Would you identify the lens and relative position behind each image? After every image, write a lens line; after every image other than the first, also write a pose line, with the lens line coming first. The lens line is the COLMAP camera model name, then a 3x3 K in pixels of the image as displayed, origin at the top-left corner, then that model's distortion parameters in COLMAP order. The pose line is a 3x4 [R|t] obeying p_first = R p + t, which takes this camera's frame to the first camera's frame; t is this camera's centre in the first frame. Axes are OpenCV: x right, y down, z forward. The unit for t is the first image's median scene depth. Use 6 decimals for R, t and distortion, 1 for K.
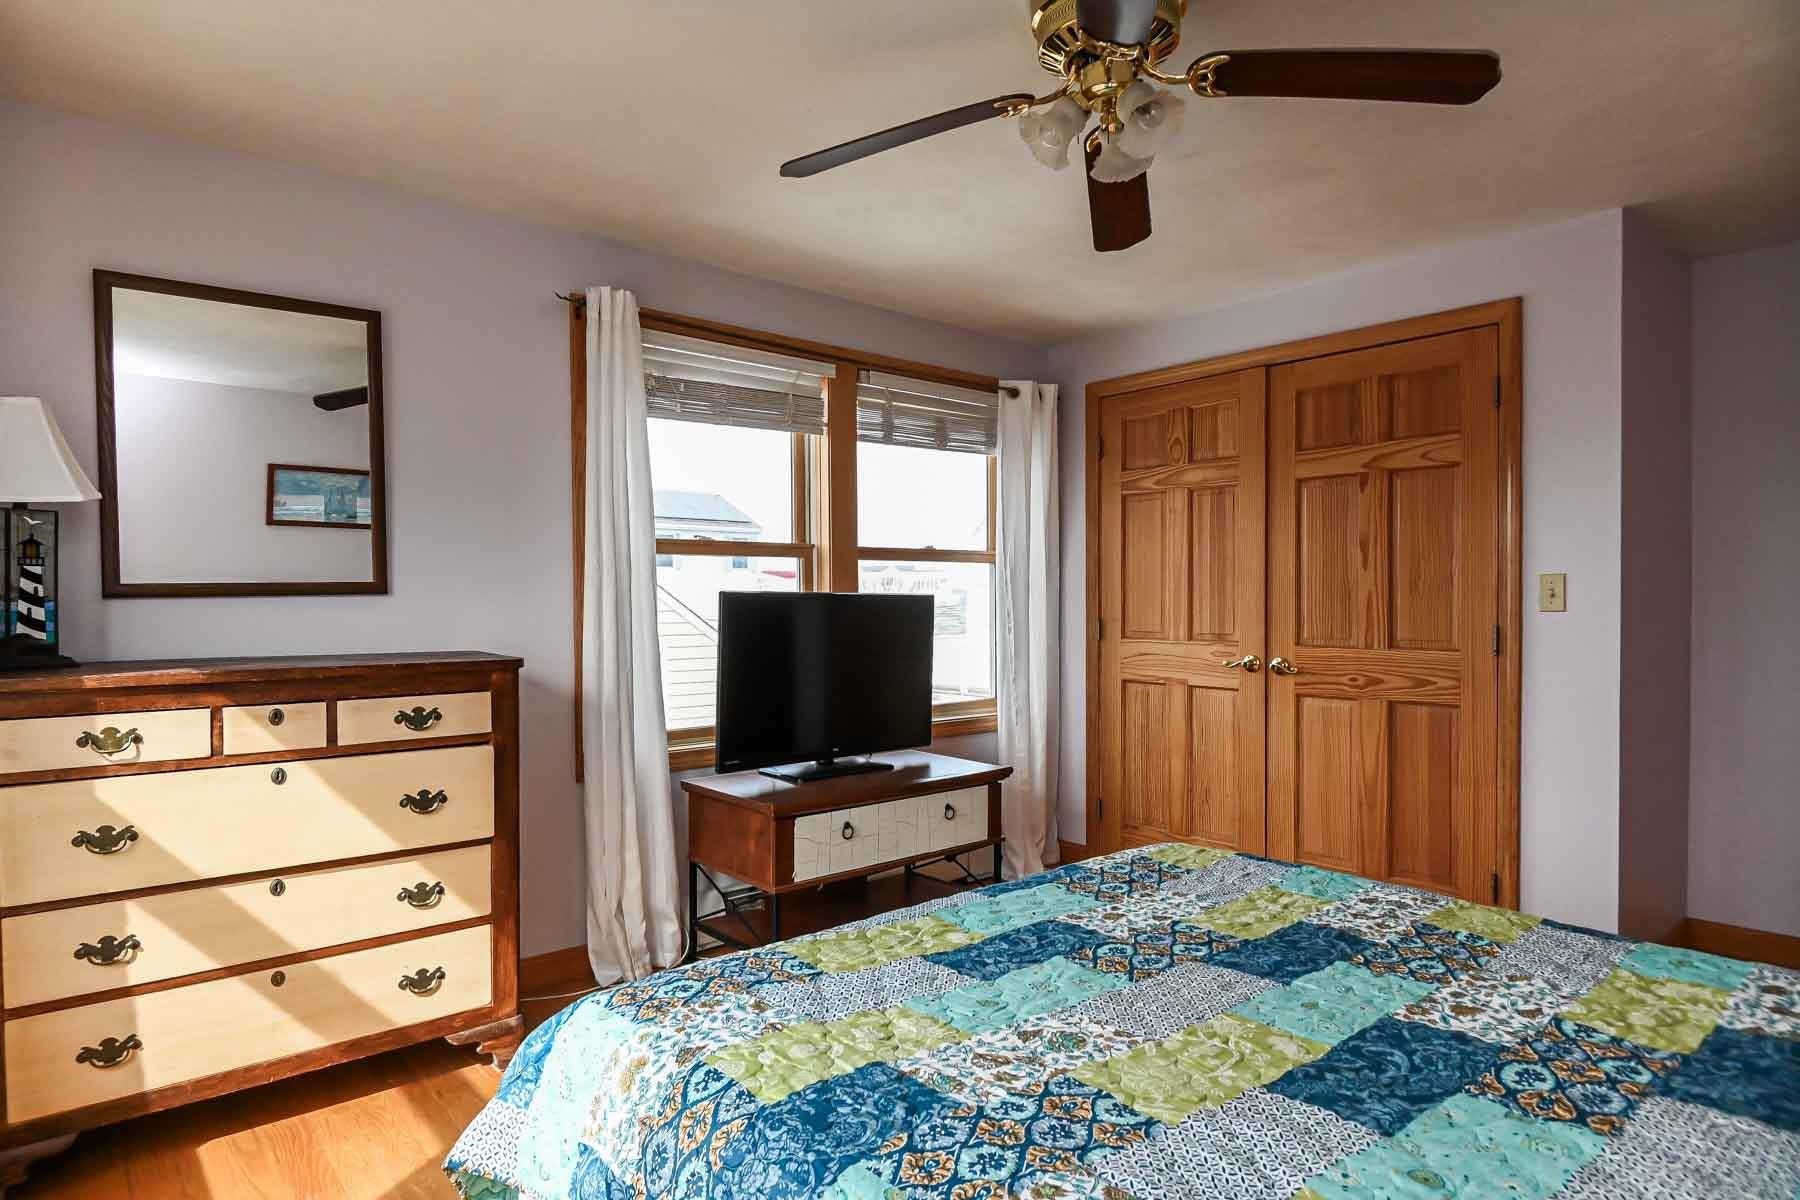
lens RADIAL K [[991.8, 0, 900.5], [0, 991.8, 598.6], [0, 0, 1]] dist [-0.000861, -0.001869]
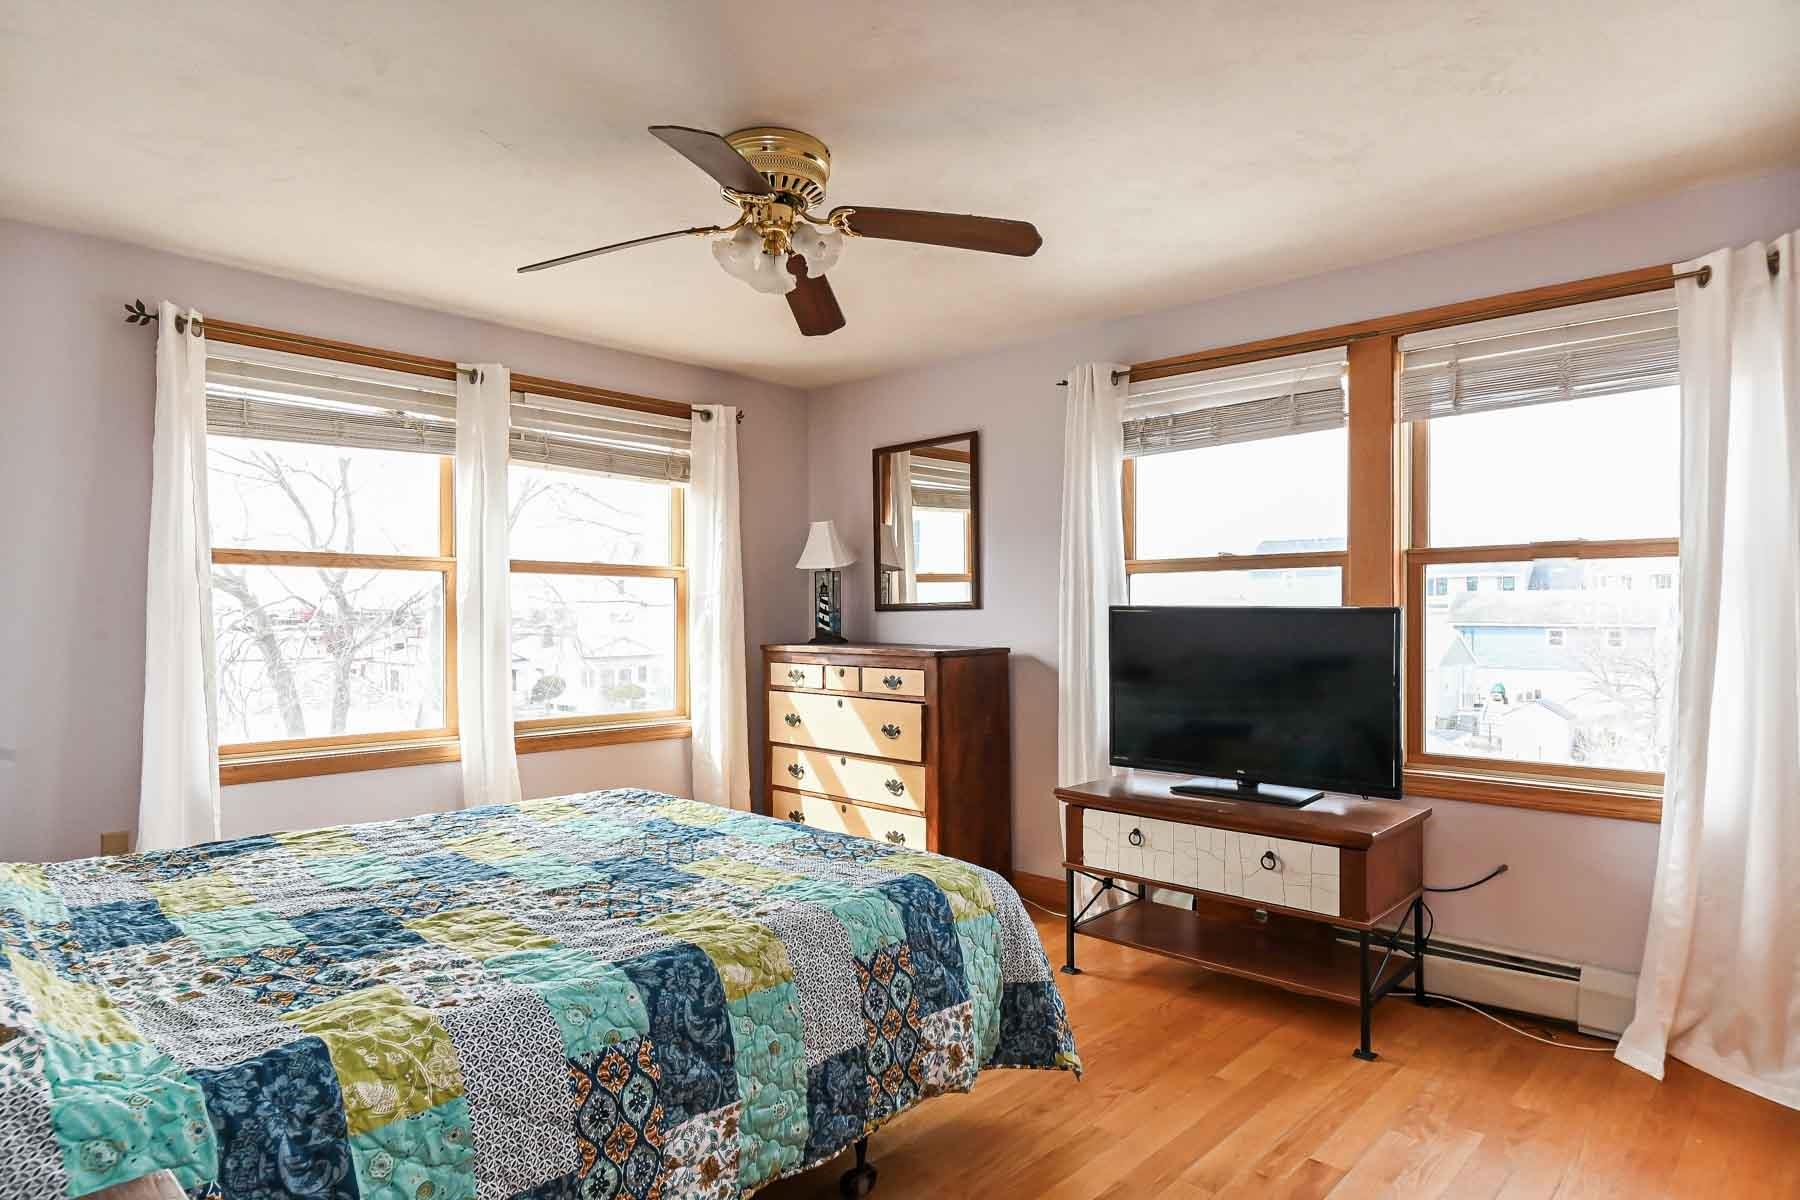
lens RADIAL K [[991.8, 0, 899.3], [0, 991.8, 612.0], [0, 0, 1]] dist [-0.000861, -0.001869]
pose [[0.122839, -0.002436, -0.992424, 1.213354], [-0.004985, 0.999983, -0.003071, 0.005803], [0.992414, 0.005325, 0.122825, 0.812234]]
